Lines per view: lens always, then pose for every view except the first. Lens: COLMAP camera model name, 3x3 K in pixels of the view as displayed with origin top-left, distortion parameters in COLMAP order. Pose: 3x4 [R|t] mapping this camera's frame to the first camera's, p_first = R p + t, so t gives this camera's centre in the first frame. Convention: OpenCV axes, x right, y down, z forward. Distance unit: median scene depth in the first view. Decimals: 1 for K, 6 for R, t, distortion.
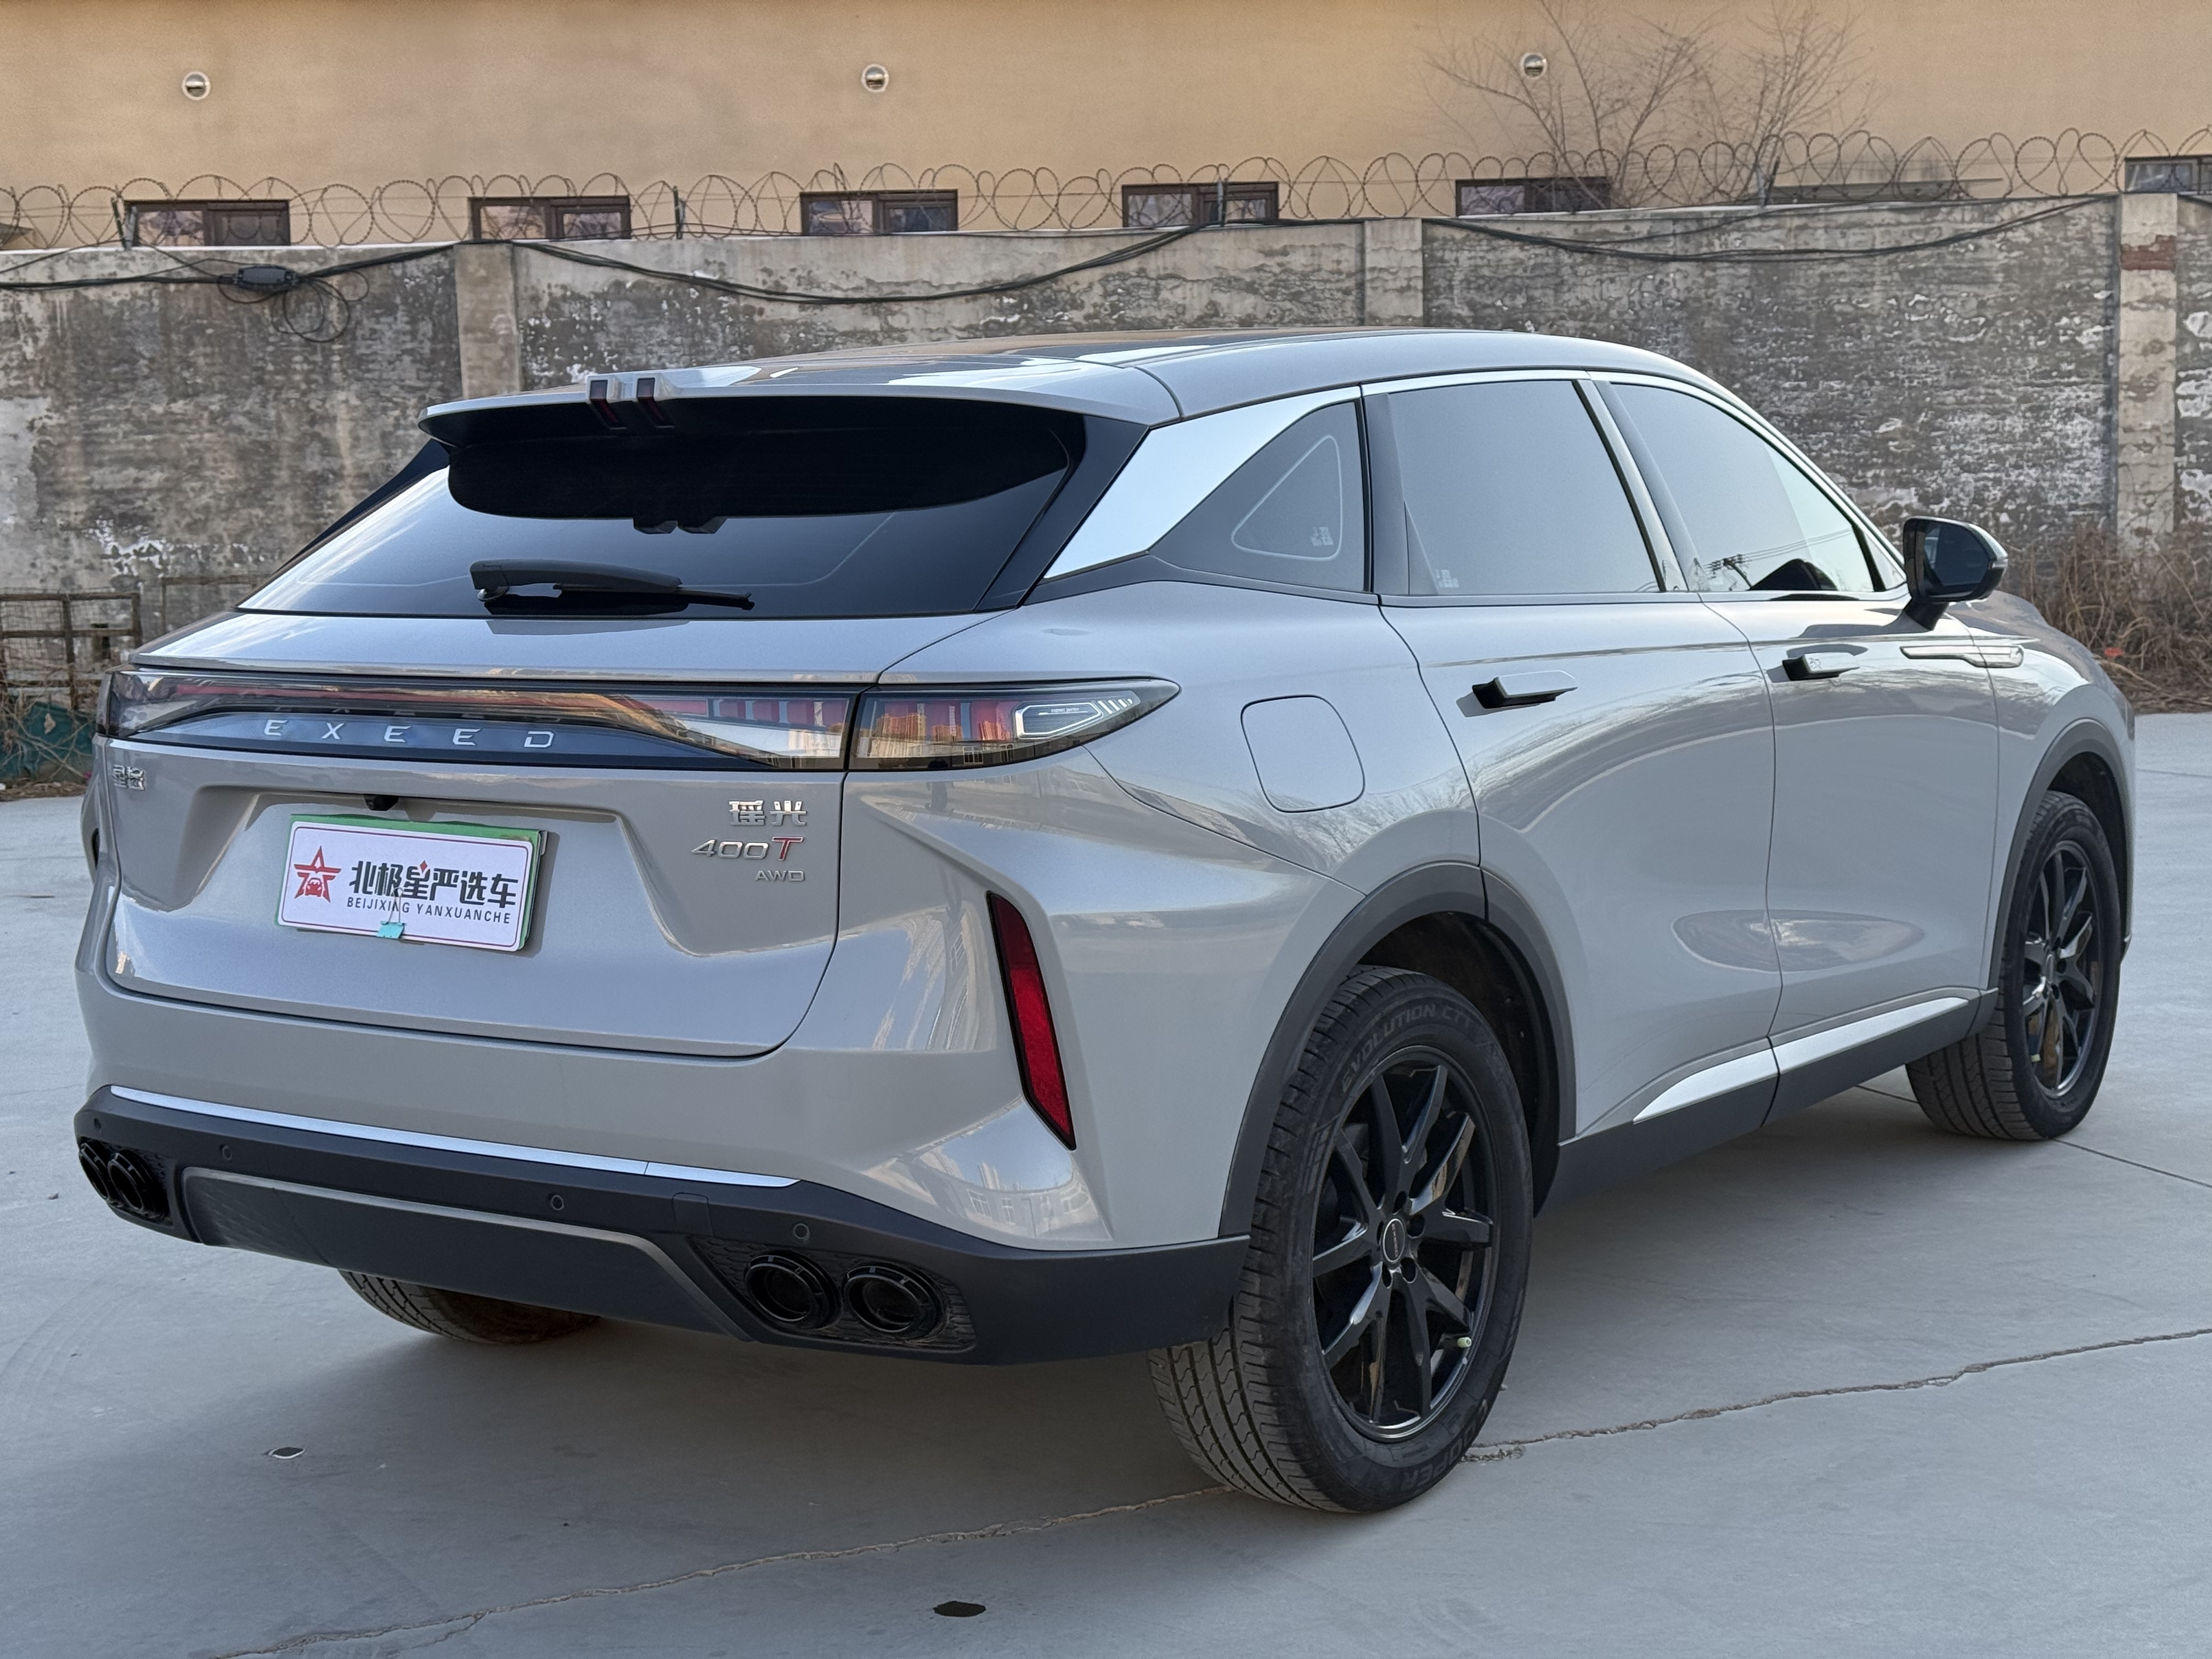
lens RADIAL K [[3098.4, 0, 1101.5], [0, 3098.4, 828.9], [0, 0, 1]] dist [0.129757, 0.000000]
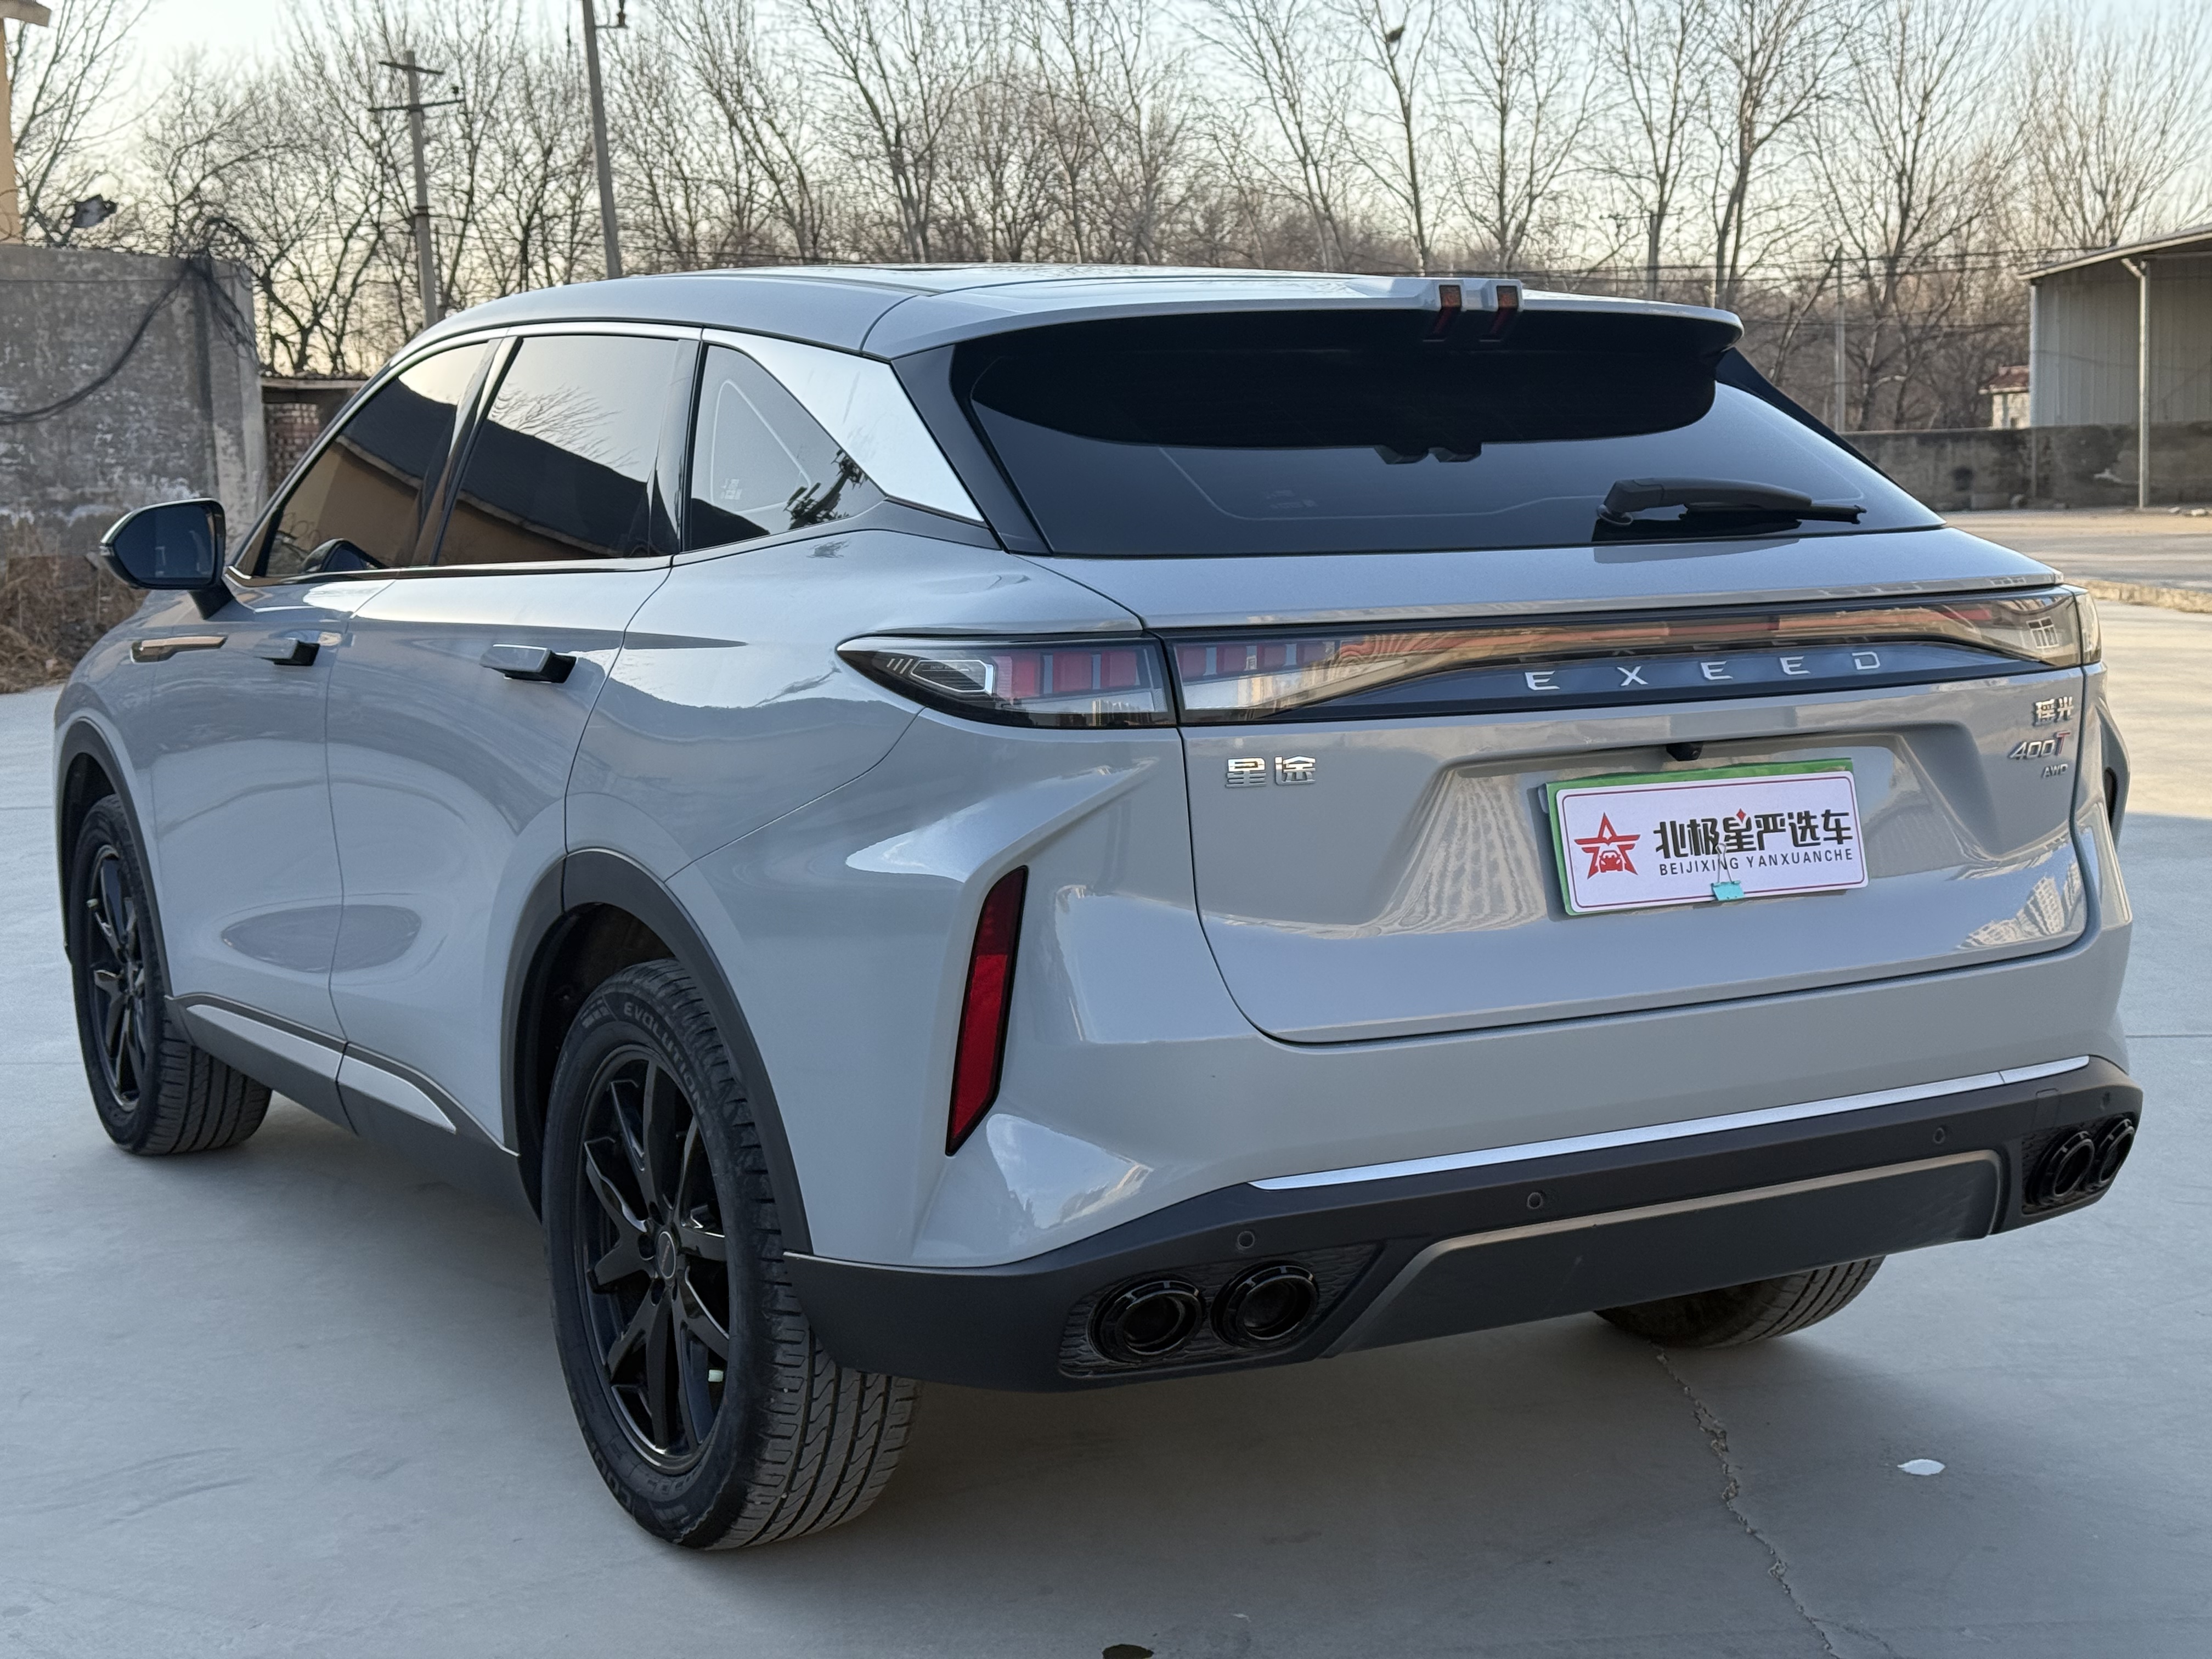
lens RADIAL K [[3098.4, 0, 1092.8], [0, 3098.4, 845.1], [0, 0, 1]] dist [0.129757, 0.000000]
pose [[0.417437, -0.096403, 0.903578, -0.222077], [0.107714, 0.992596, 0.056139, -0.010042], [-0.902299, 0.073893, 0.424730, 0.157621]]
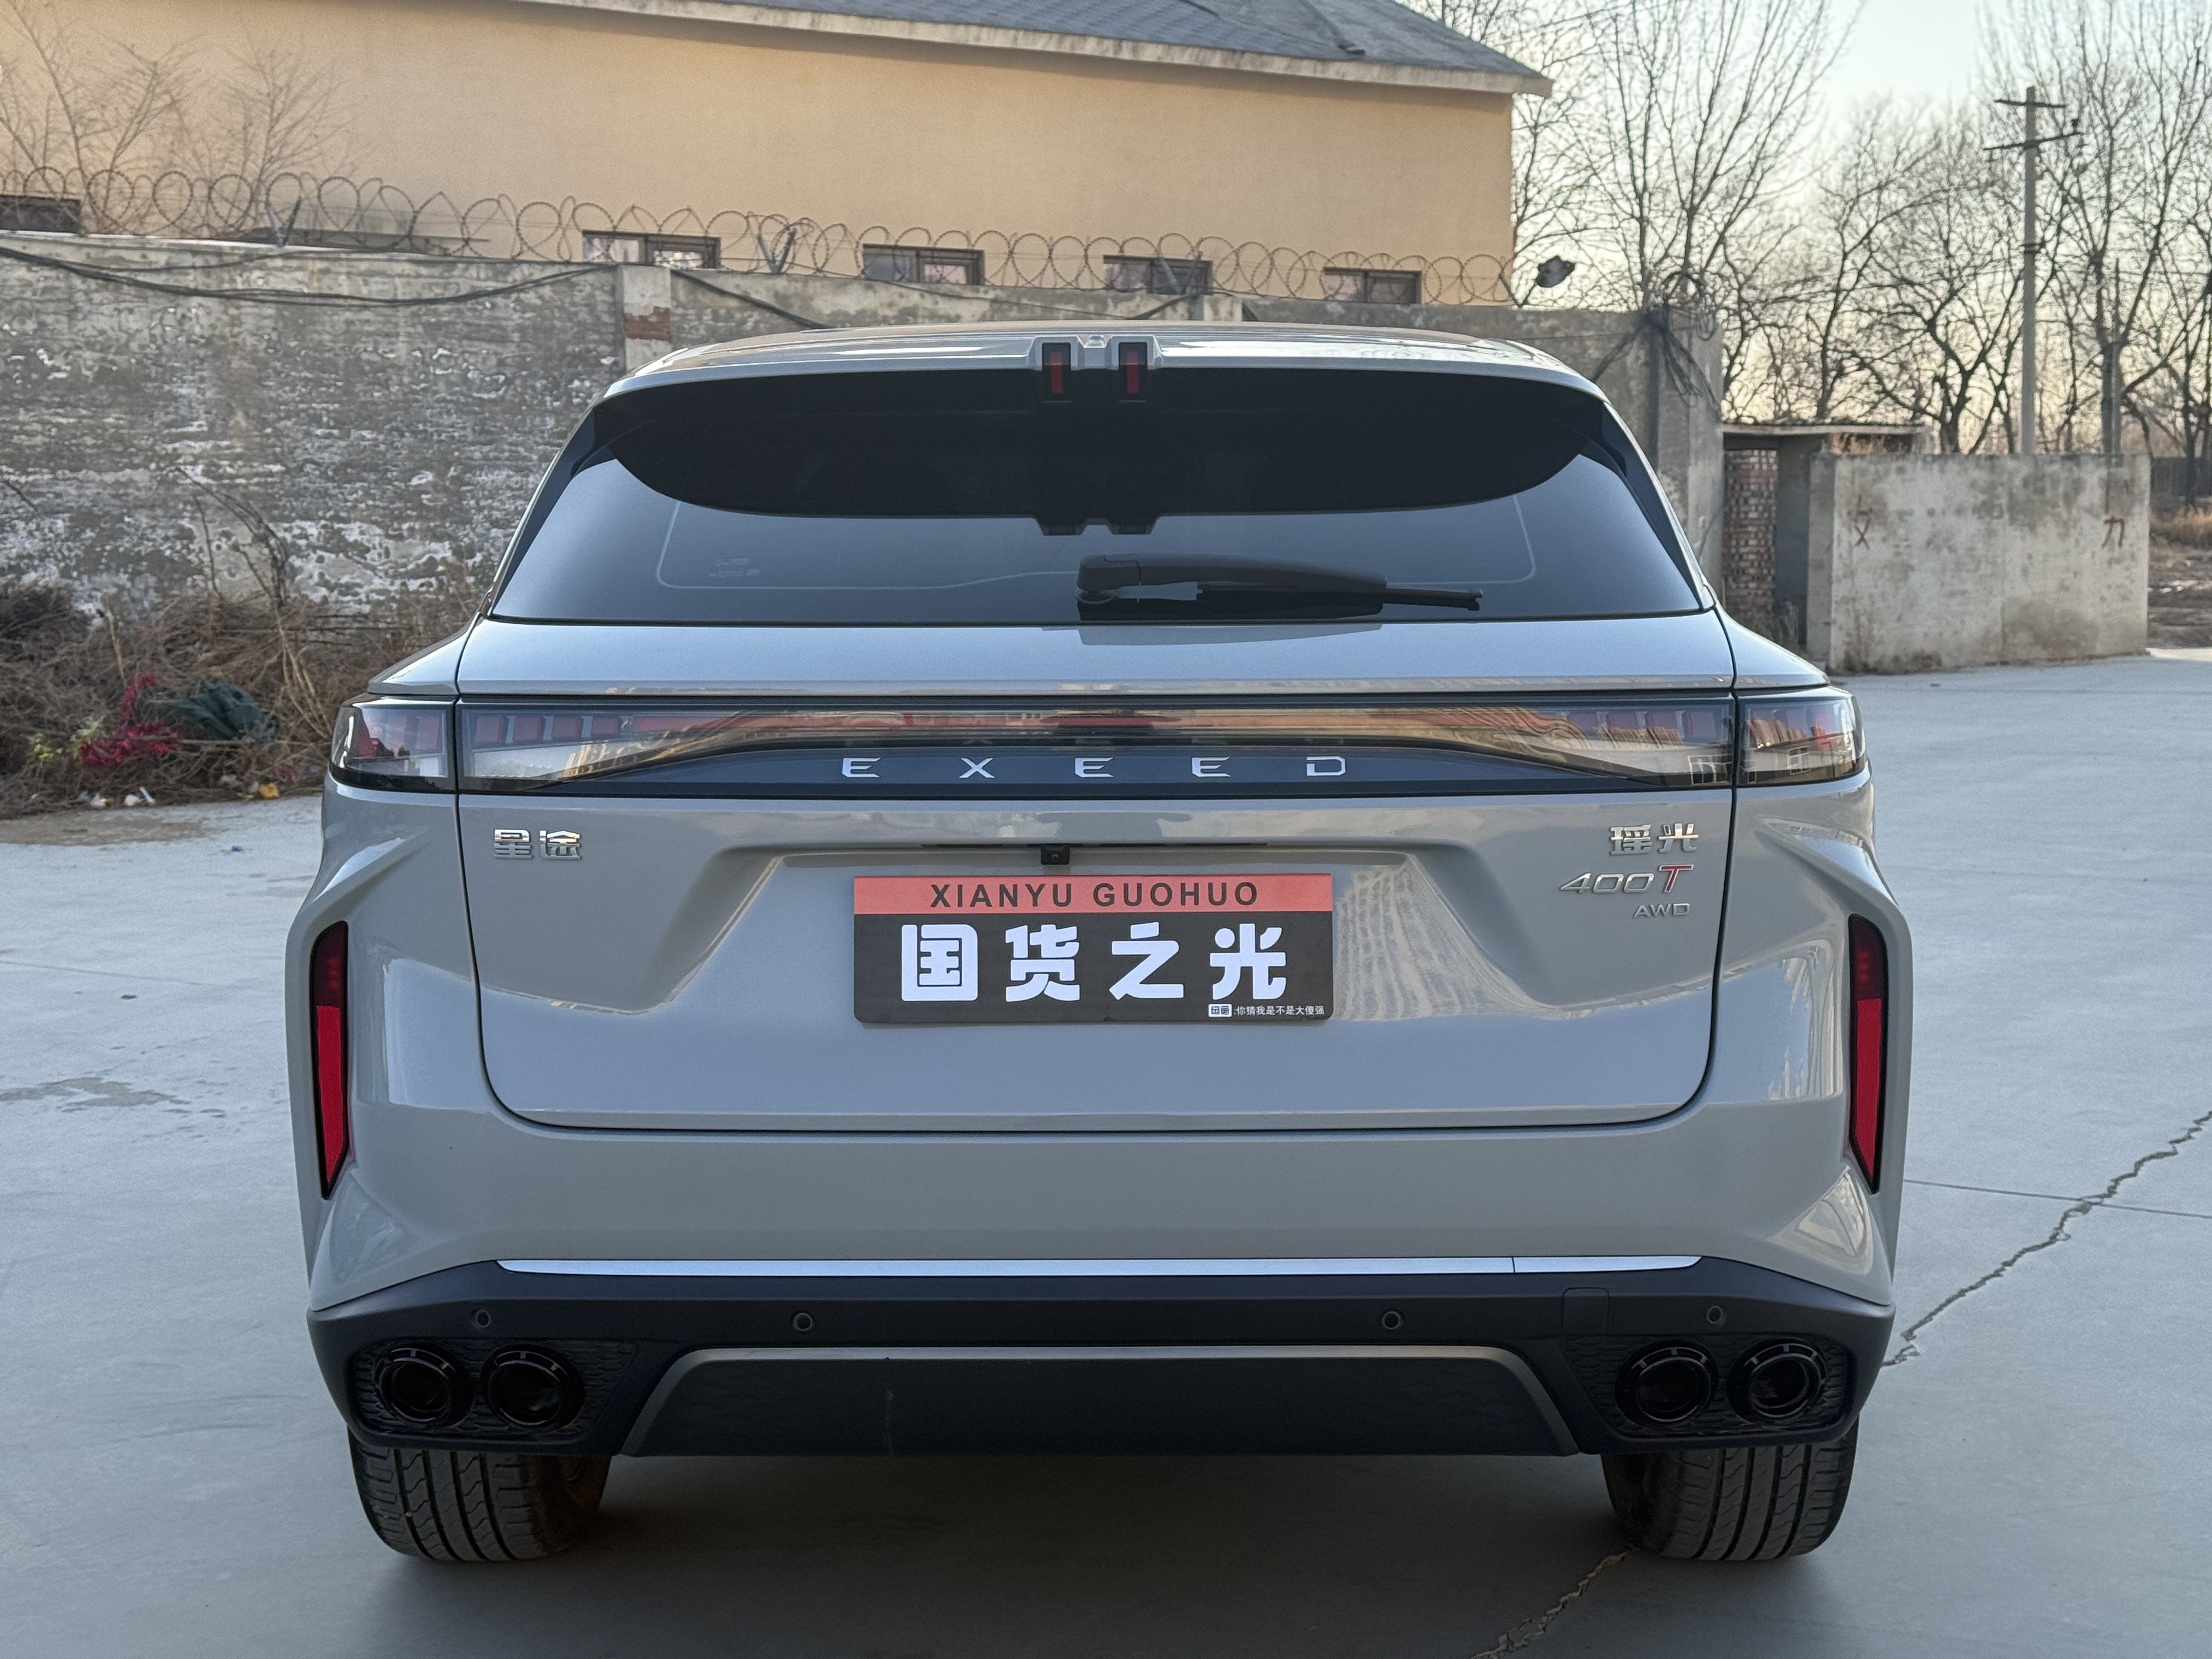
lens RADIAL K [[3098.4, 0, 1102.2], [0, 3098.4, 831.8], [0, 0, 1]] dist [0.129757, 0.000000]
pose [[0.824648, -0.038808, 0.564313, -0.135487], [0.050021, 0.998738, -0.004413, -0.002063], [-0.563430, 0.031866, 0.825549, 0.067956]]
